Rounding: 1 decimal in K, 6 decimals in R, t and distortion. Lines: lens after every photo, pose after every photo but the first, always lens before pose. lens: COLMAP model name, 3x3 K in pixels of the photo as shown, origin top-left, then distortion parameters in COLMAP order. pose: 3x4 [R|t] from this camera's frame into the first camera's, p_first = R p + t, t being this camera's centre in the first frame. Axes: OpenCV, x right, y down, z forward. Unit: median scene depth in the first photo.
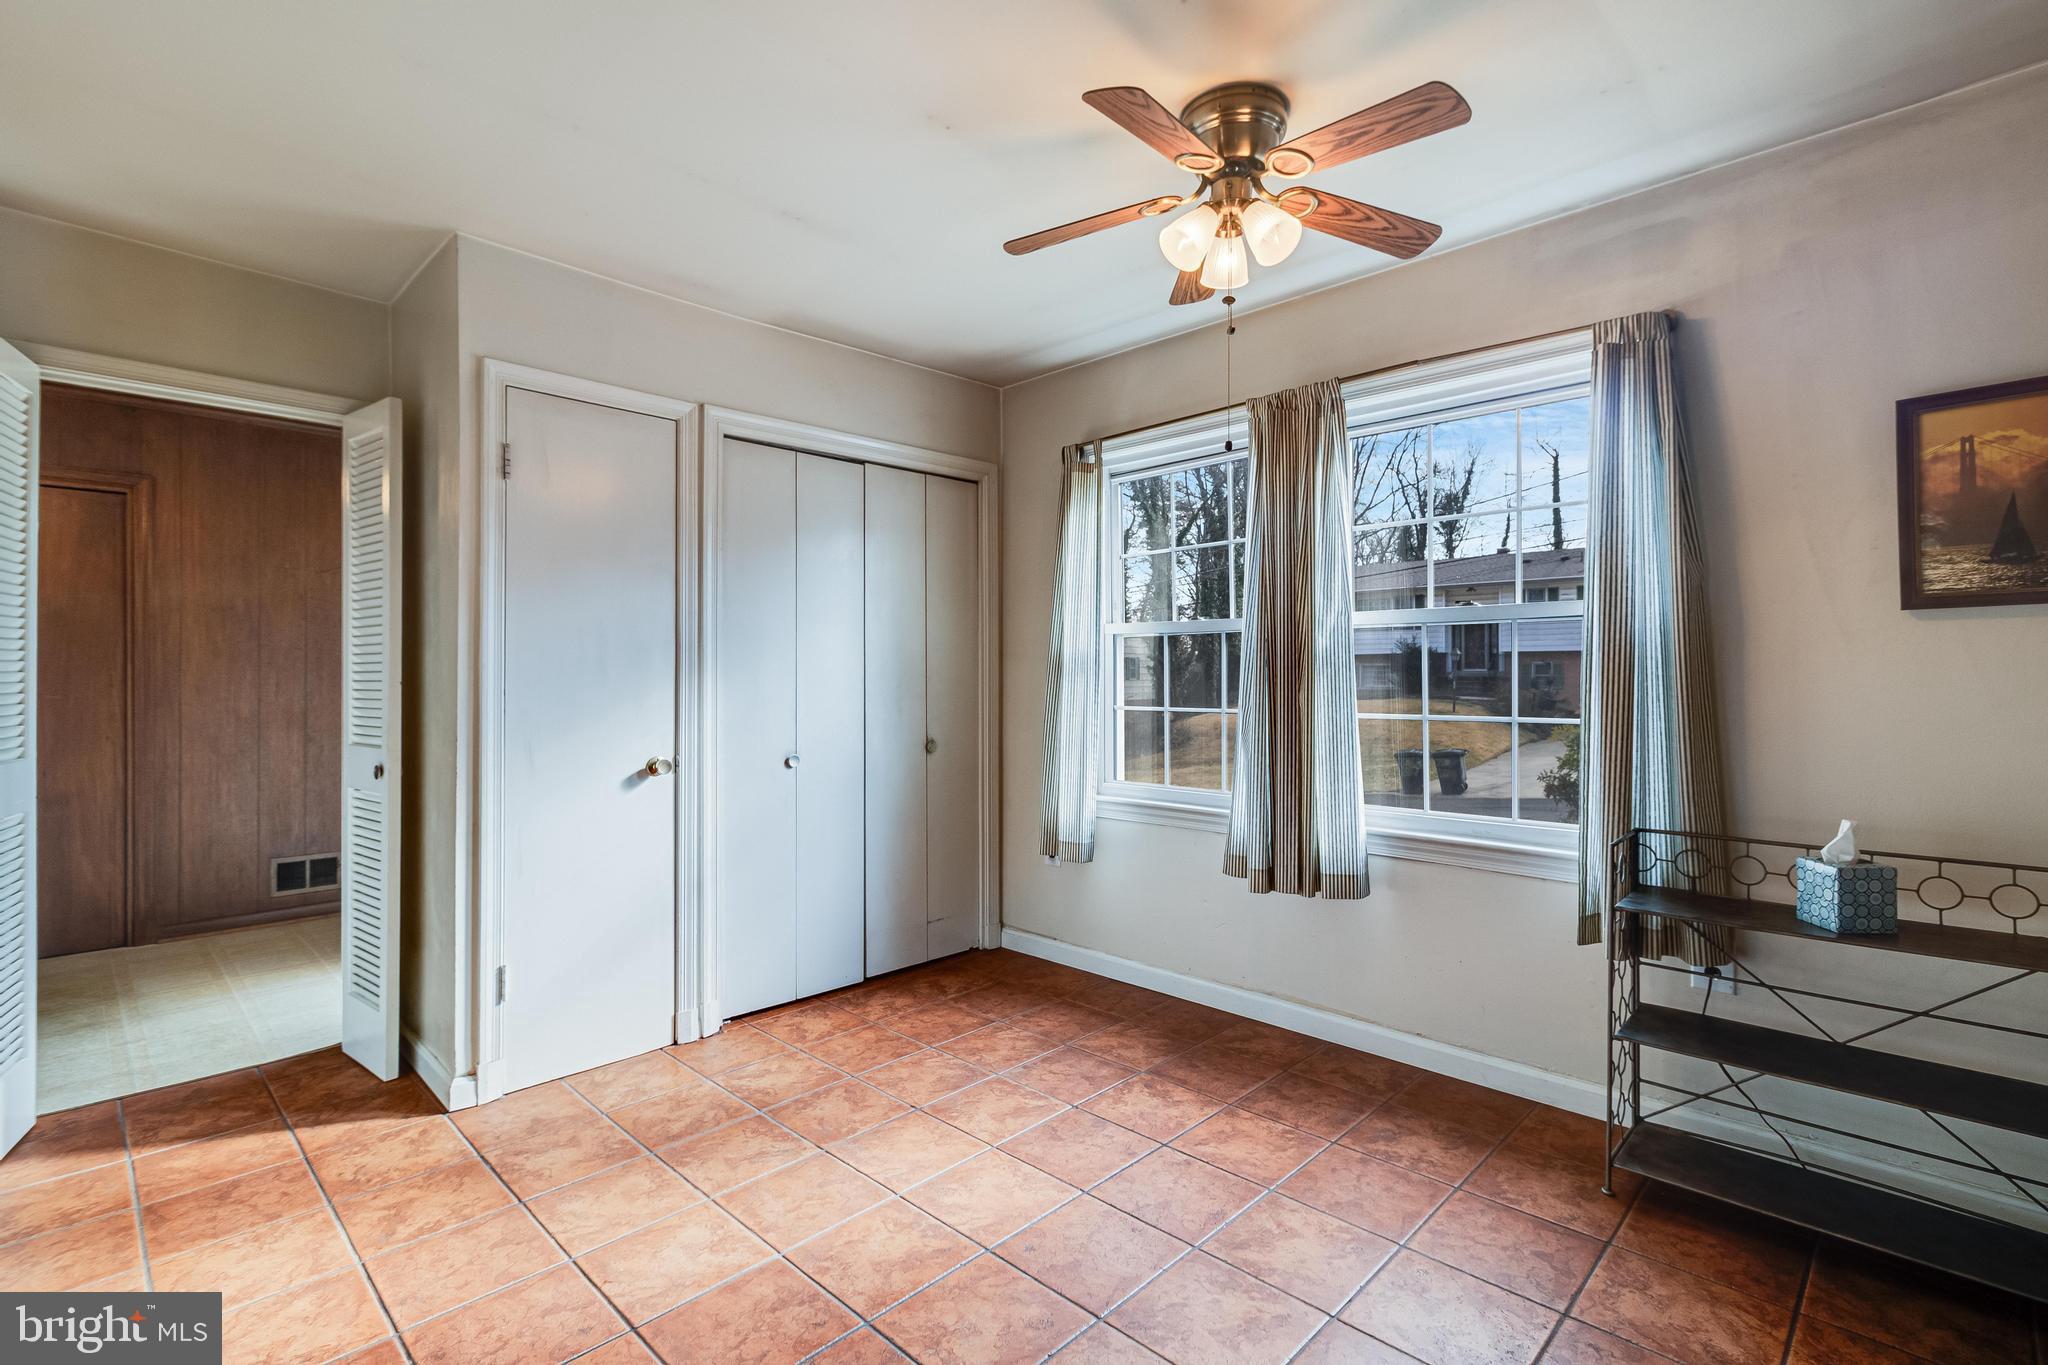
lens RADIAL K [[940.7, 0, 1026.4], [0, 940.7, 673.7], [0, 0, 1]] dist [0.008430, -0.002551]
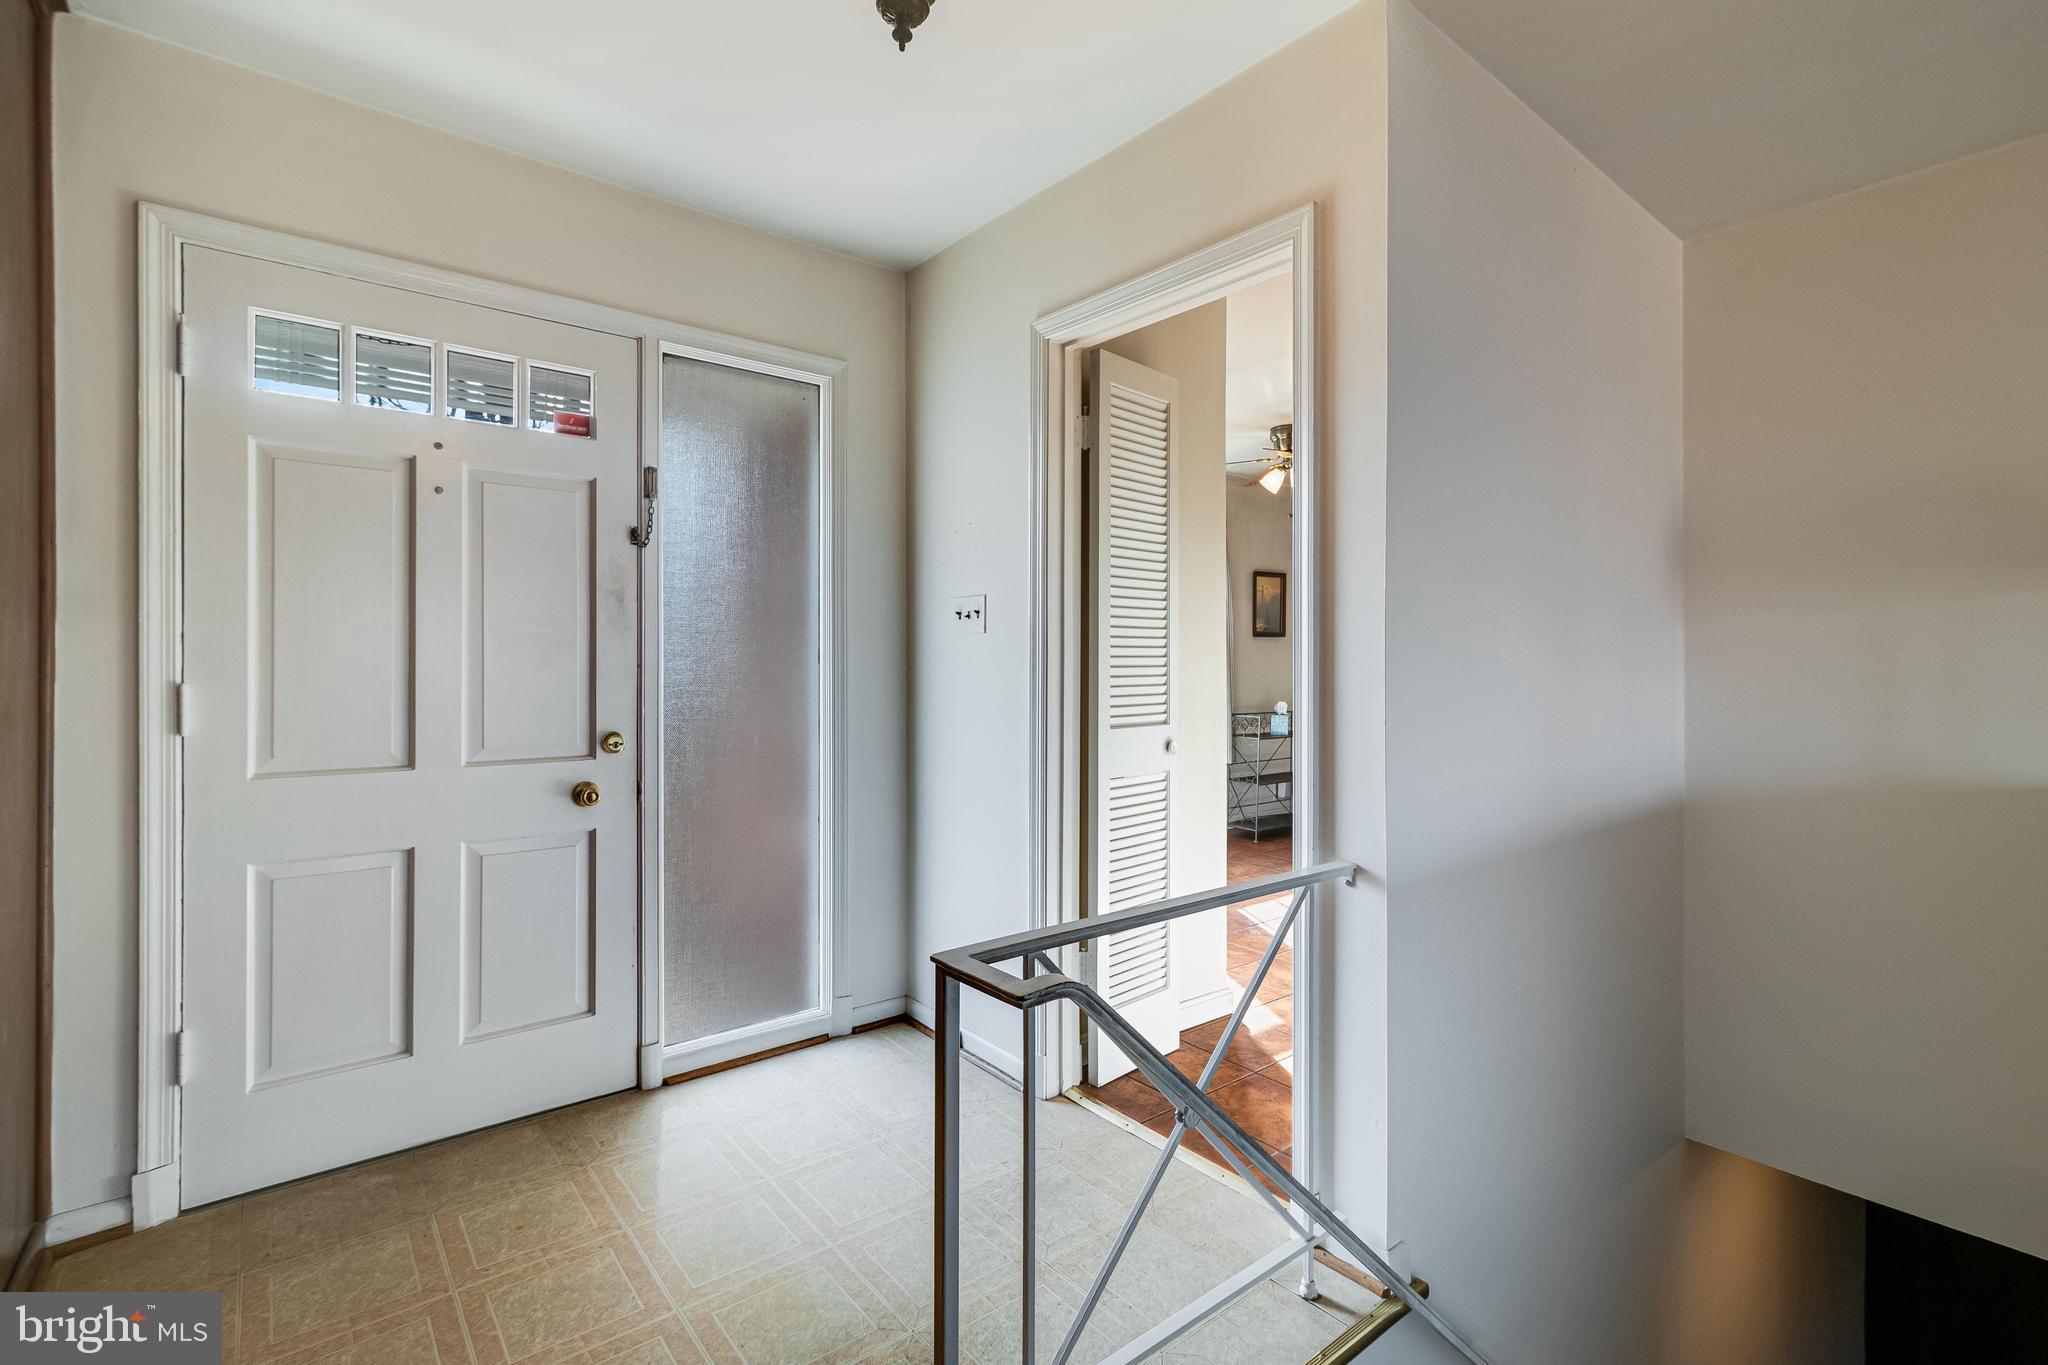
lens RADIAL K [[940.7, 0, 1008.1], [0, 940.7, 666.0], [0, 0, 1]] dist [0.008430, -0.002551]
pose [[0.112975, 0.003498, 0.993592, -1.758180], [-0.006337, 0.999976, -0.002800, 0.033513], [-0.993578, -0.005980, 0.112994, 1.119982]]
